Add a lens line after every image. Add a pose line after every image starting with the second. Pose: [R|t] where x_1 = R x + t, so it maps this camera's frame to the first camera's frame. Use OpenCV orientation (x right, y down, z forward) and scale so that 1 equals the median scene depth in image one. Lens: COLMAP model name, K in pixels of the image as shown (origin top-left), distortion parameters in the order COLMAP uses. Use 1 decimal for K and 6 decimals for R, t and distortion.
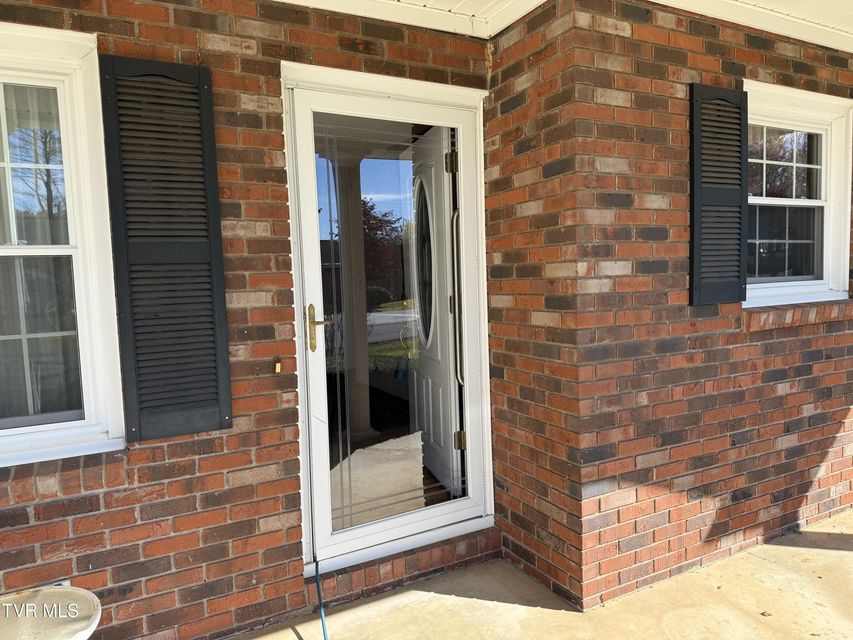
lens RADIAL K [[600.2, 0, 442.1], [0, 600.2, 319.5], [0, 0, 1]] dist [0.123030, -0.179753]
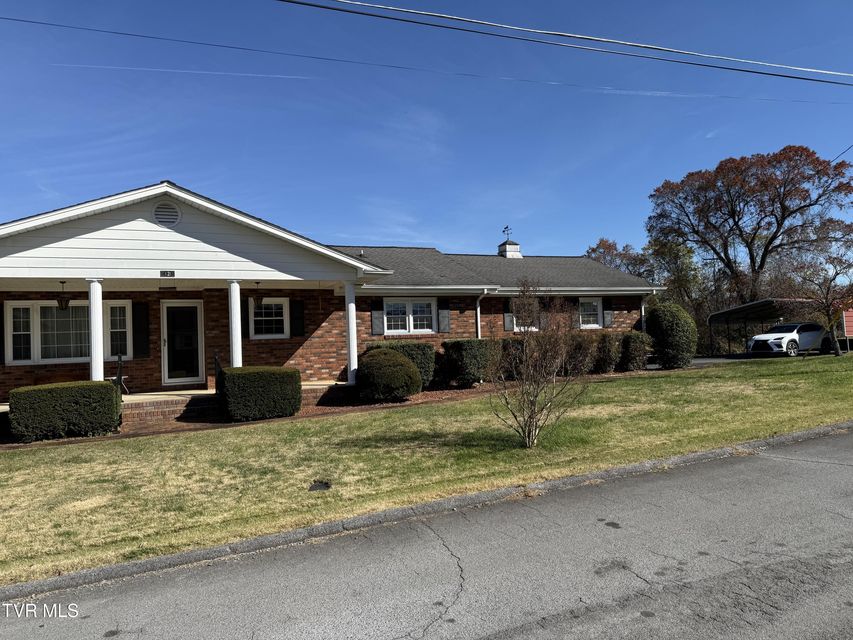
lens RADIAL K [[600.2, 0, 442.1], [0, 600.2, 319.5], [0, 0, 1]] dist [0.123030, -0.179753]
pose [[0.999003, -0.006550, -0.044151, 2.803267], [0.001856, 0.994413, -0.105543, 0.434197], [0.044596, 0.105355, 0.993434, -4.915636]]
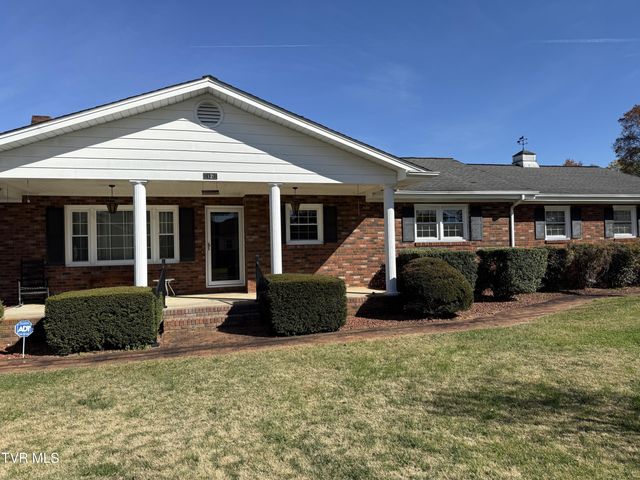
lens RADIAL K [[450.3, 0, 331.7], [0, 450.3, 239.6], [0, 0, 1]] dist [0.123030, -0.179753]
pose [[0.976845, 0.006204, -0.213859, 2.029216], [-0.024173, 0.996379, -0.081510, 0.295578], [0.212579, 0.084792, 0.973458, -3.293282]]
